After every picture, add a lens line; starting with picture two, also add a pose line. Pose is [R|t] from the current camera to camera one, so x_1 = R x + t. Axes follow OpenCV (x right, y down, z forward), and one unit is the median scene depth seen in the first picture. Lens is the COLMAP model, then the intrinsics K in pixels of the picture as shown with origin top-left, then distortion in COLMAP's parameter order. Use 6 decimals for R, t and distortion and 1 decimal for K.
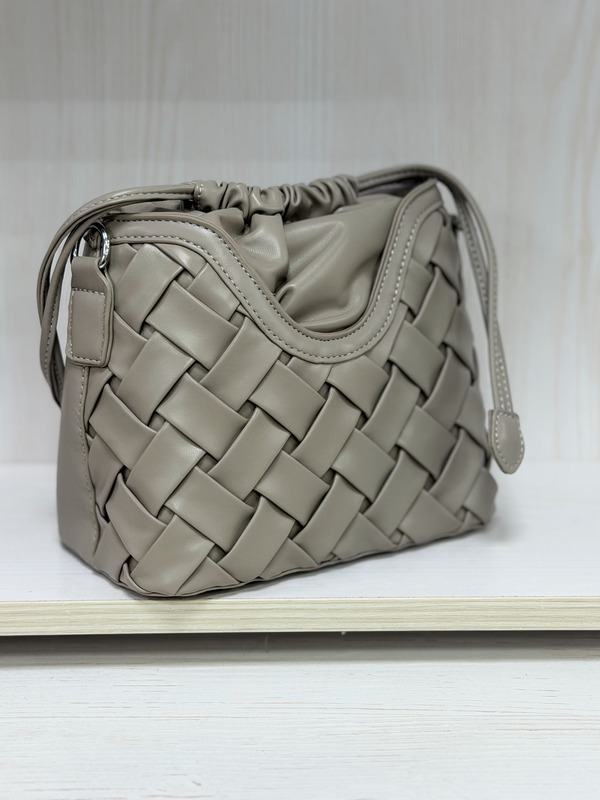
lens RADIAL K [[1443.3, 0, 300.0], [0, 1443.3, 400.0], [0, 0, 1]] dist [0.167623, -0.113635]
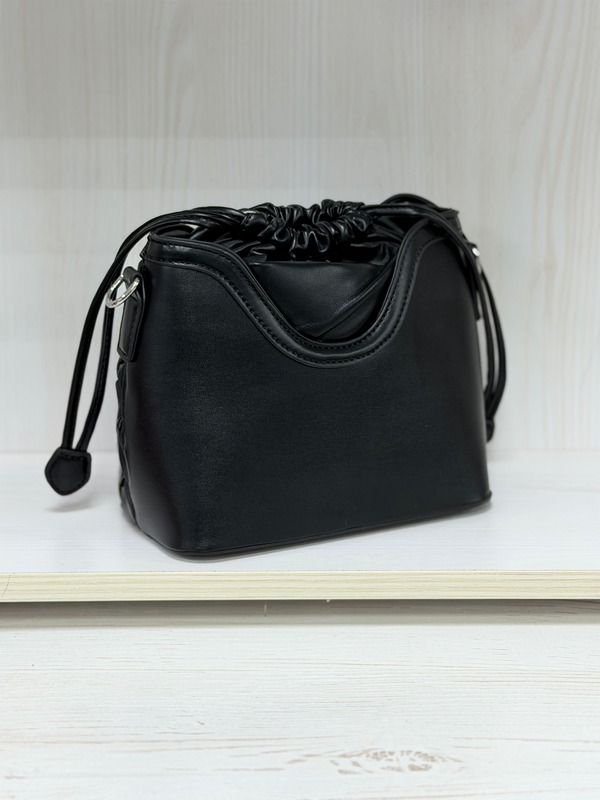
lens RADIAL K [[1451.7, 0, 306.9], [0, 1451.7, 401.3], [0, 0, 1]] dist [0.157099, -0.040157]
pose [[0.999848, 0.002176, -0.017302, 0.032871], [-0.001848, 0.999819, 0.018939, -0.023485], [0.017340, -0.018904, 0.999671, -0.179349]]
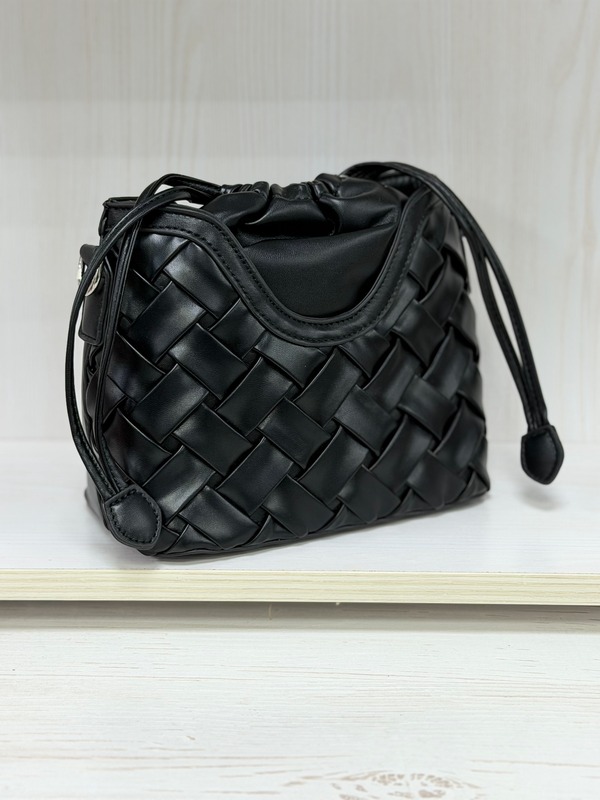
lens RADIAL K [[1443.3, 0, 300.0], [0, 1443.3, 400.0], [0, 0, 1]] dist [0.167623, -0.113635]
pose [[0.998454, 0.010787, -0.054526, 0.059001], [-0.009705, 0.999751, 0.020071, -0.011213], [0.054729, -0.019511, 0.998311, -0.068731]]
